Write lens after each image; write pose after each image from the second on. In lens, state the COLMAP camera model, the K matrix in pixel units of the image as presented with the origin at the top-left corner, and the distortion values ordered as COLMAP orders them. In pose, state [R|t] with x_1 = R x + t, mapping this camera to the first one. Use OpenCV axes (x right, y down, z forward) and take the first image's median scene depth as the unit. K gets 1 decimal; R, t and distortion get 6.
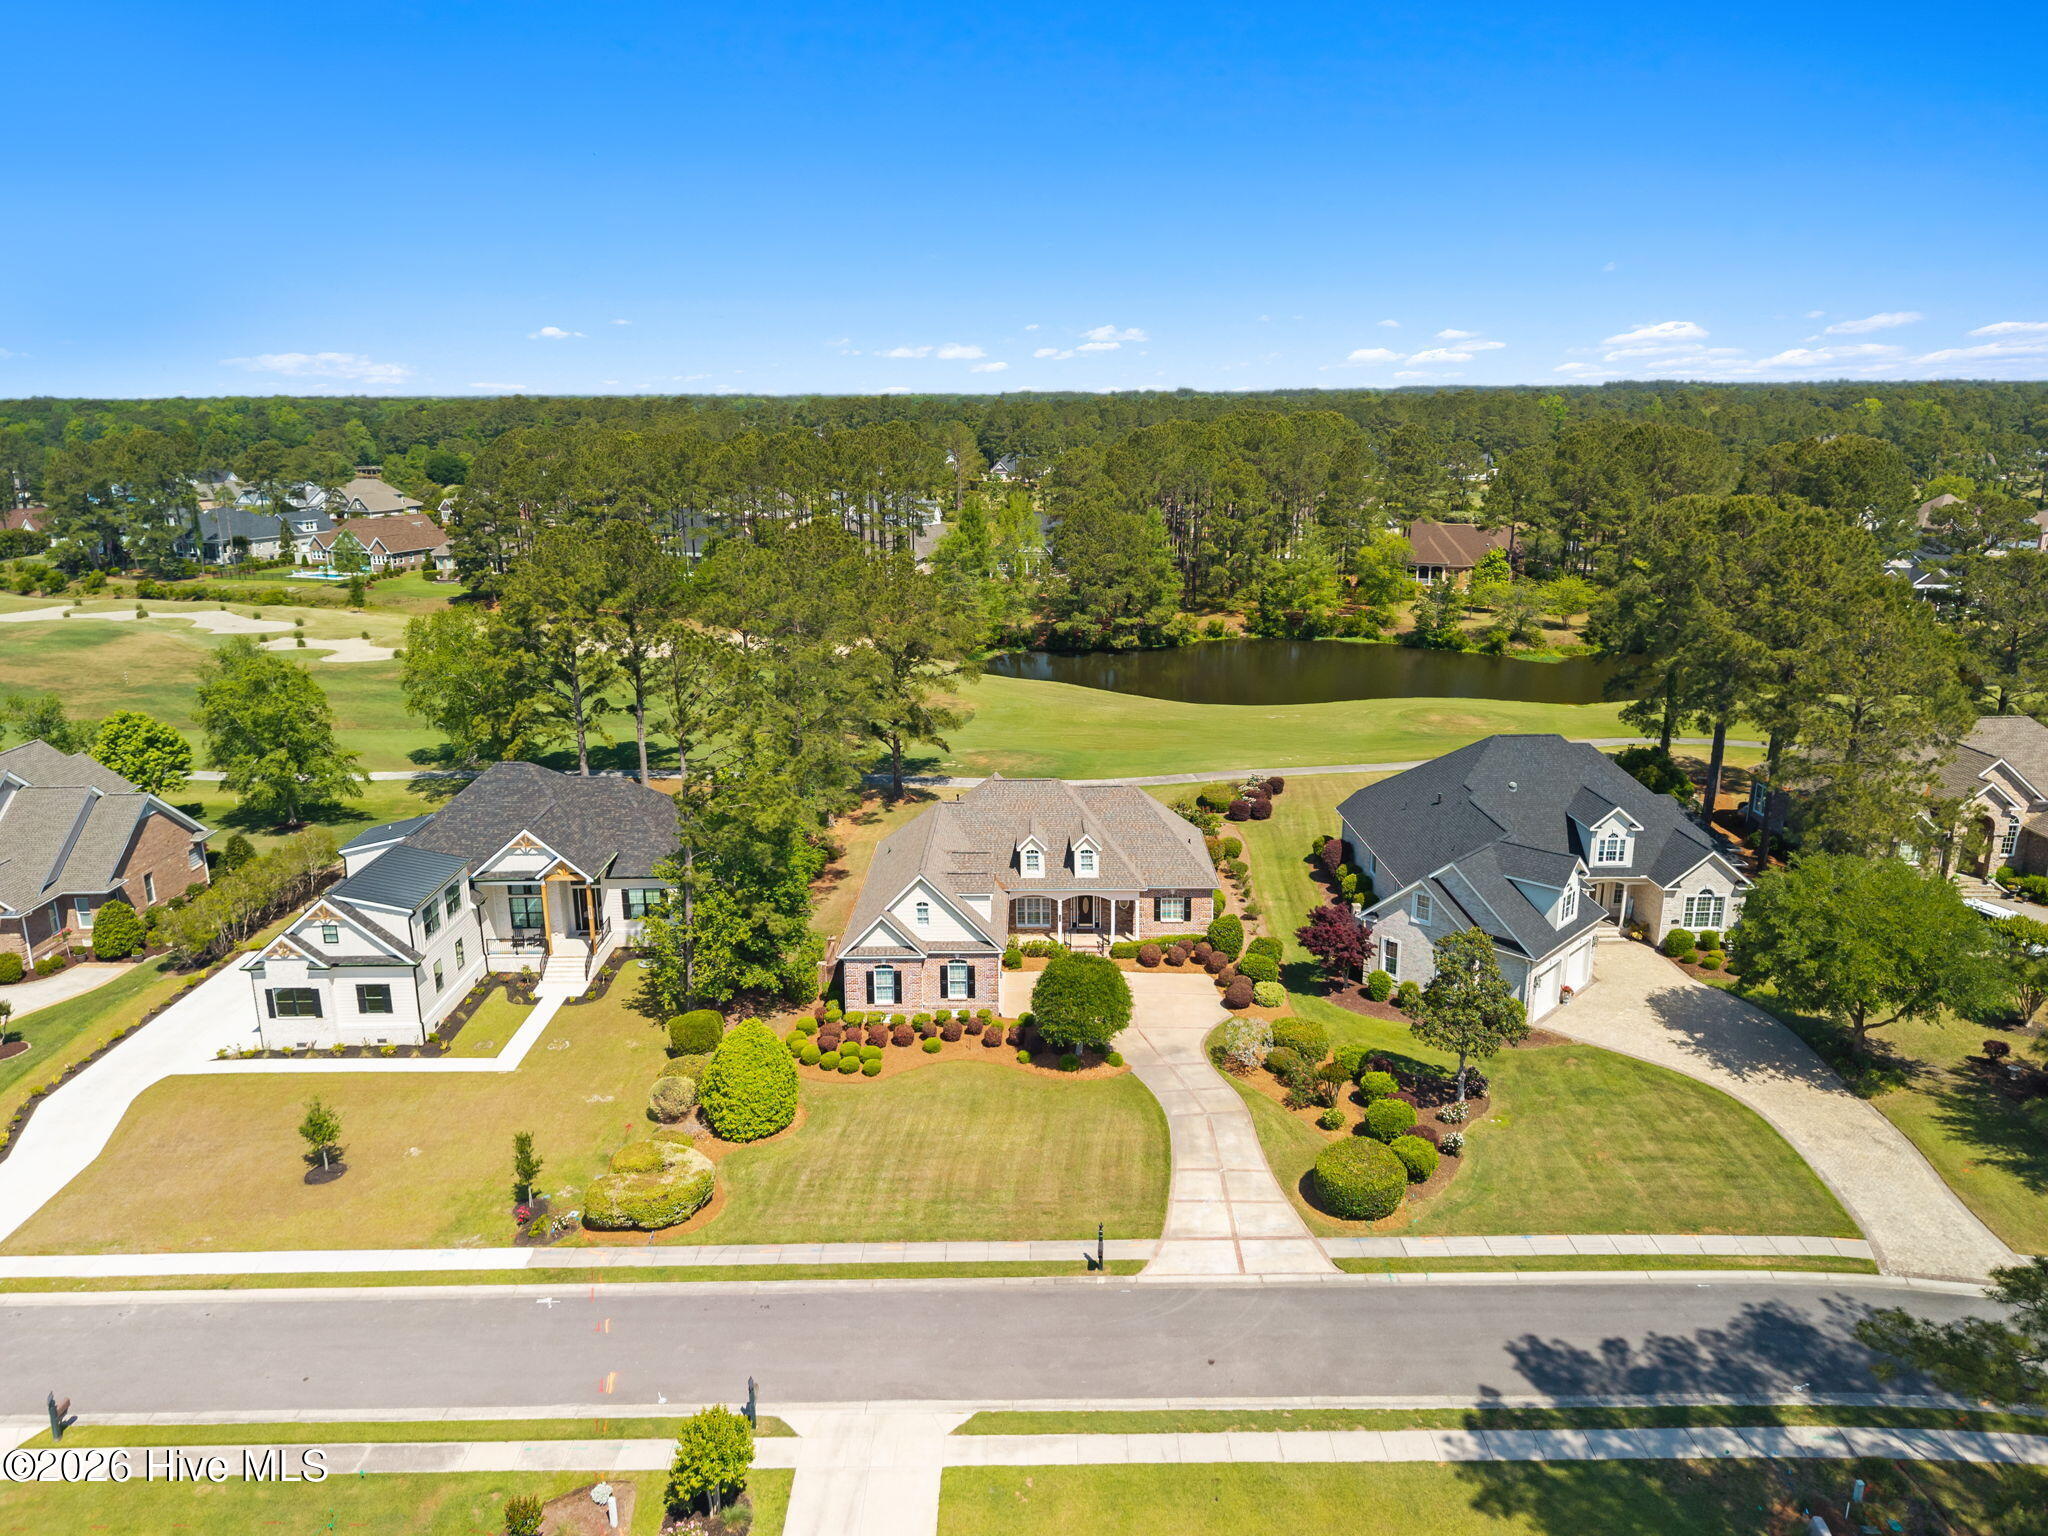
lens RADIAL K [[1399.2, 0, 1026.7], [0, 1399.2, 761.3], [0, 0, 1]] dist [0.045122, -0.061615]
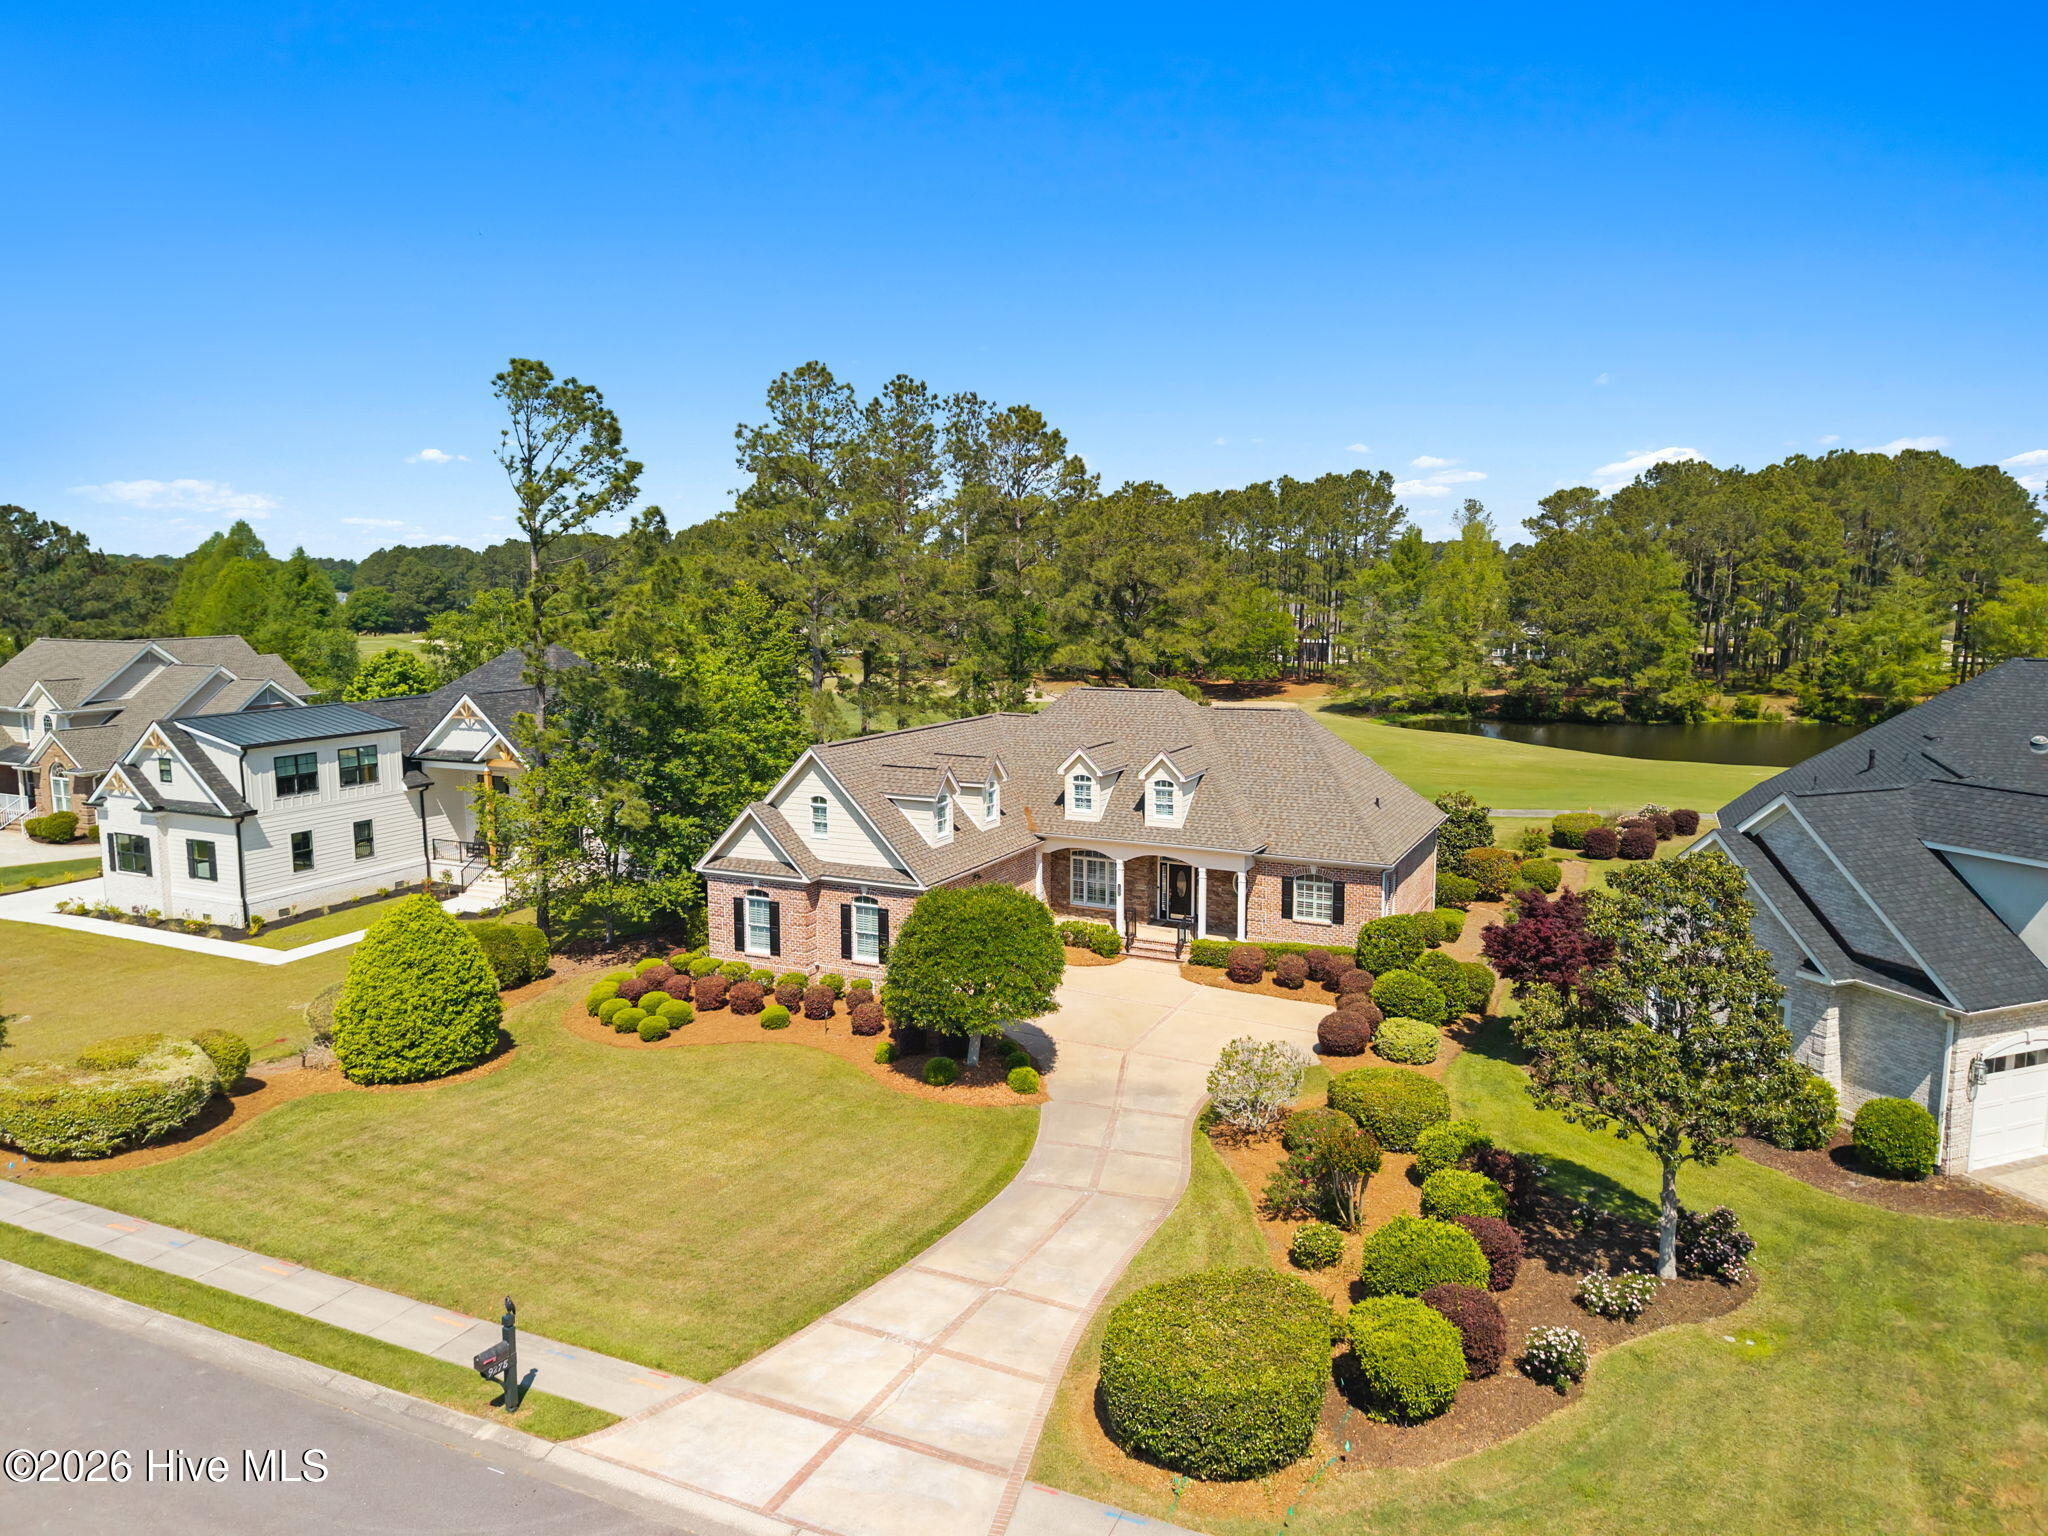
lens RADIAL K [[1376.6, 0, 1026.0], [0, 1376.6, 773.9], [0, 0, 1]] dist [0.046409, -0.073018]
pose [[0.903286, 0.063983, -0.424242, 0.268575], [-0.114052, 0.989049, -0.093671, 0.136738], [0.413603, 0.132998, 0.900691, 0.474154]]
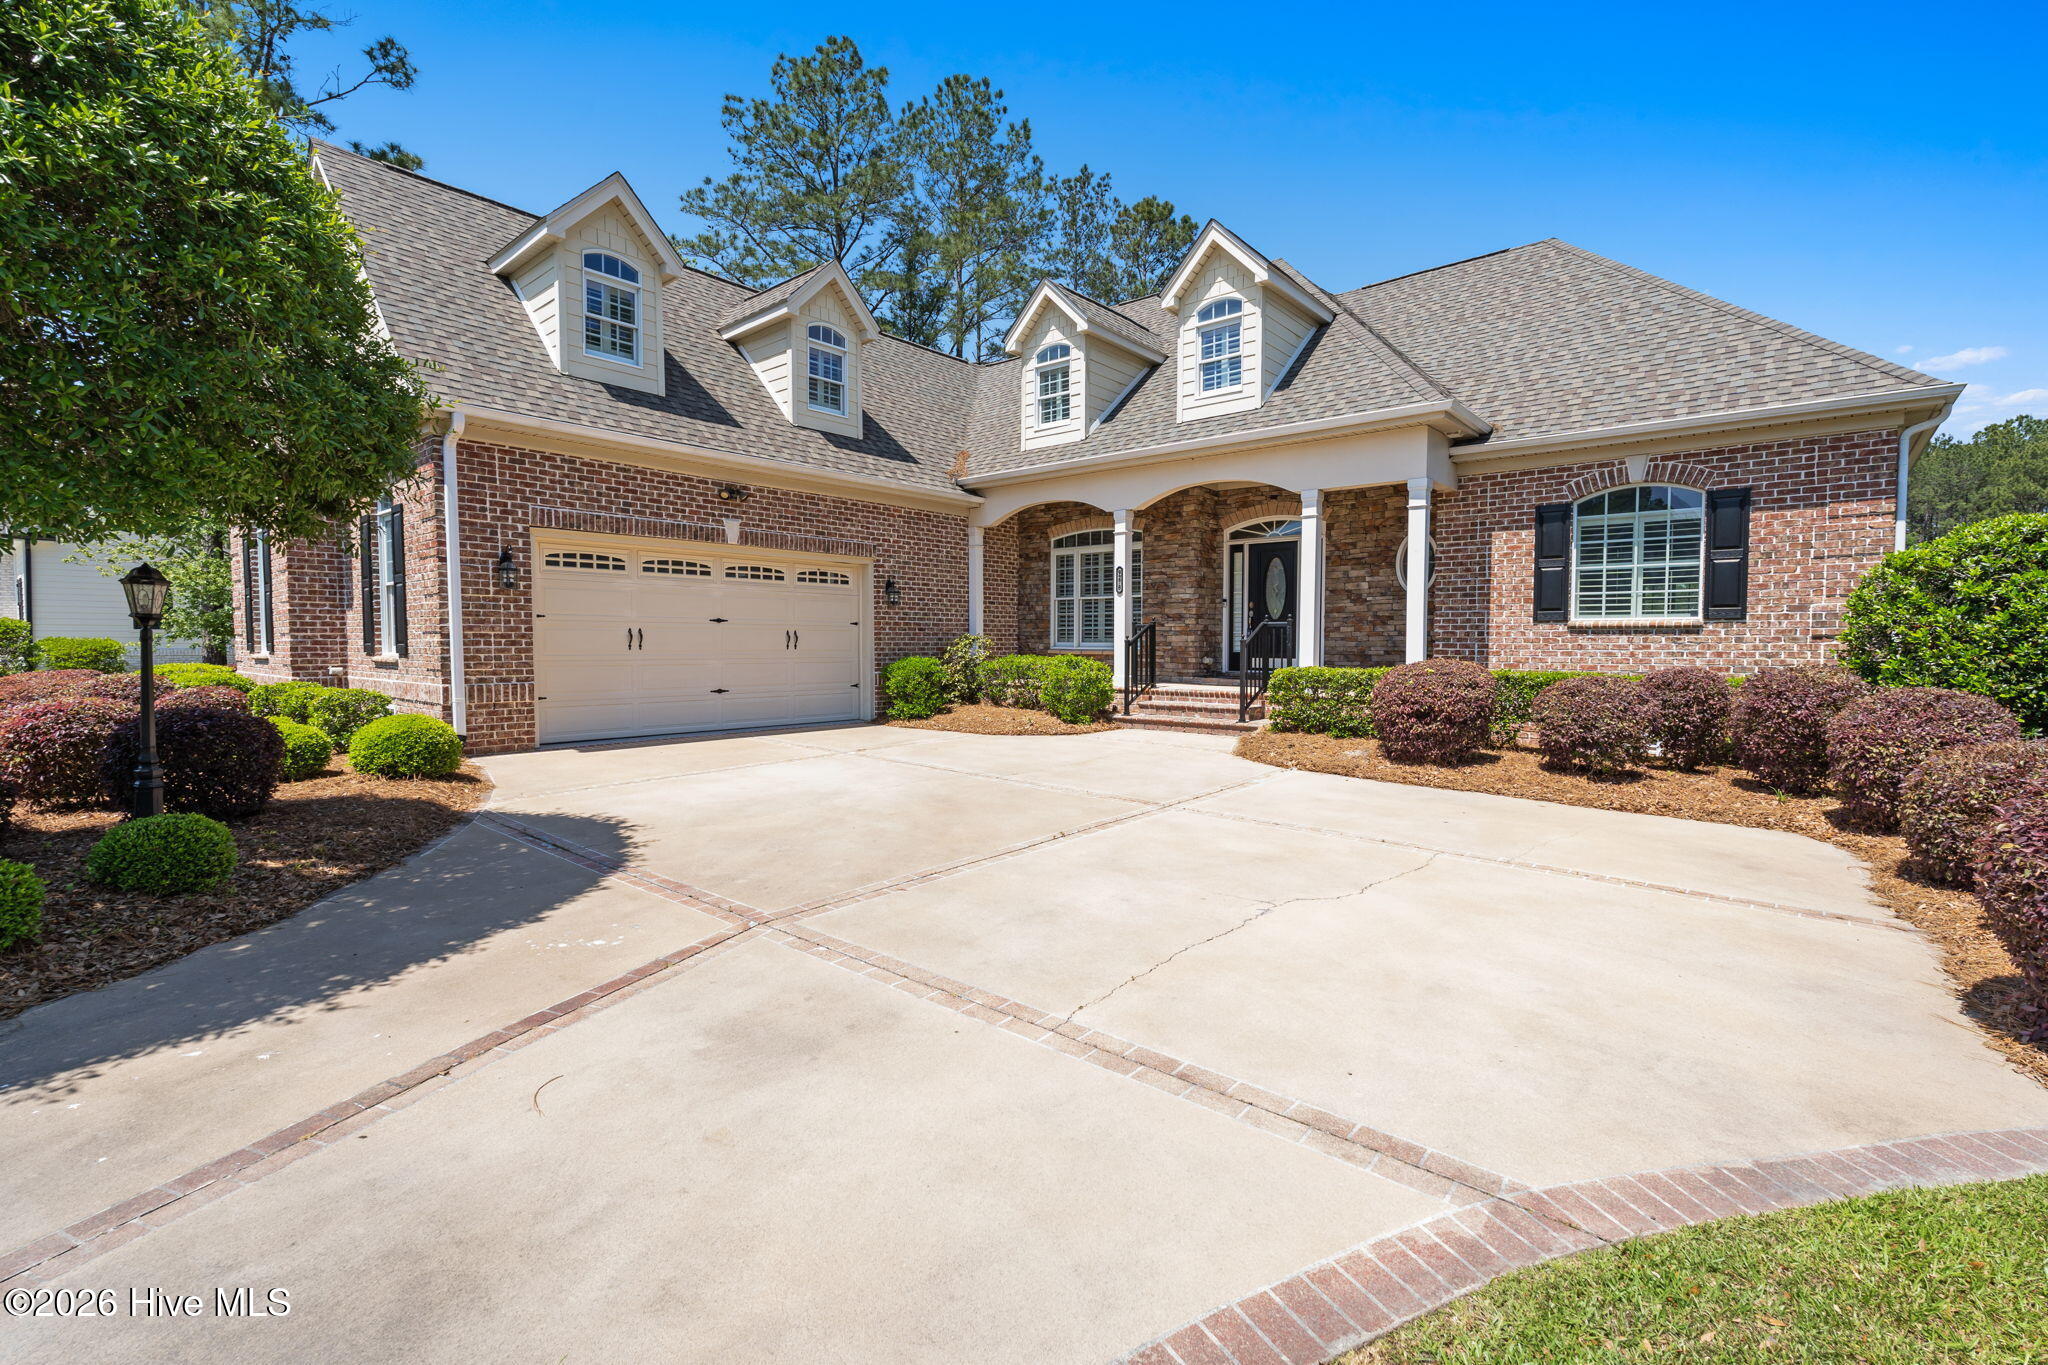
lens RADIAL K [[904.9, 0, 1024.6], [0, 904.9, 678.9], [0, 0, 1]] dist [-0.009250, 0.000421]
pose [[0.762126, 0.033302, -0.646572, 0.138019], [-0.175233, 0.972011, -0.156487, 0.179422], [0.623263, 0.232563, 0.746631, 0.956720]]
